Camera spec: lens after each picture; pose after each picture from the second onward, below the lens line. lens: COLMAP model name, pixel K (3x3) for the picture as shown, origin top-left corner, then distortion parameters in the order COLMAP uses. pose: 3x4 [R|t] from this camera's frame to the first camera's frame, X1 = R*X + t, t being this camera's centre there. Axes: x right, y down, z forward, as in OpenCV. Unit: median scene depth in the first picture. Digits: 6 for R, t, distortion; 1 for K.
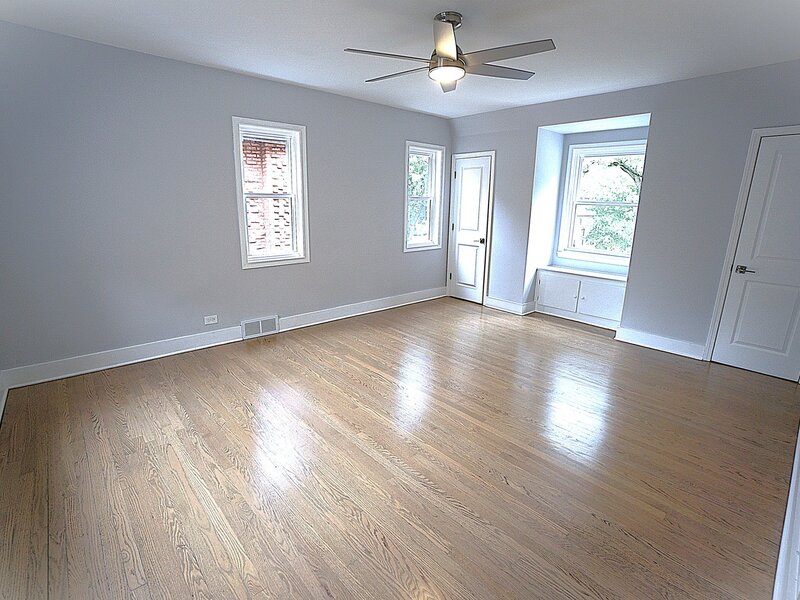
lens RADIAL K [[391.8, 0, 390.9], [0, 391.8, 303.2], [0, 0, 1]] dist [-0.066332, 0.023195]
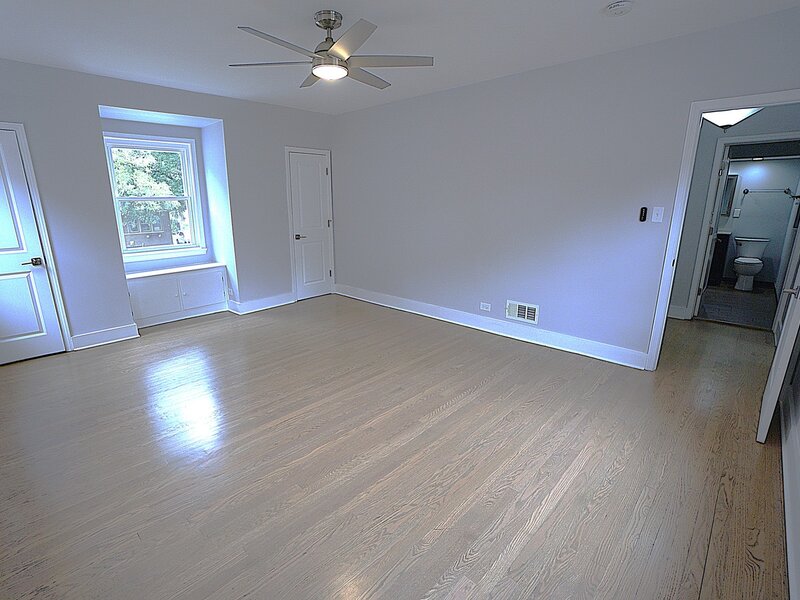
lens RADIAL K [[391.8, 0, 390.9], [0, 391.8, 303.2], [0, 0, 1]] dist [-0.066332, 0.023195]
pose [[-0.081093, -0.273832, 0.958353, -0.568453], [0.253512, 0.924230, 0.285534, -0.159498], [-0.963927, 0.266109, -0.005529, 0.573106]]
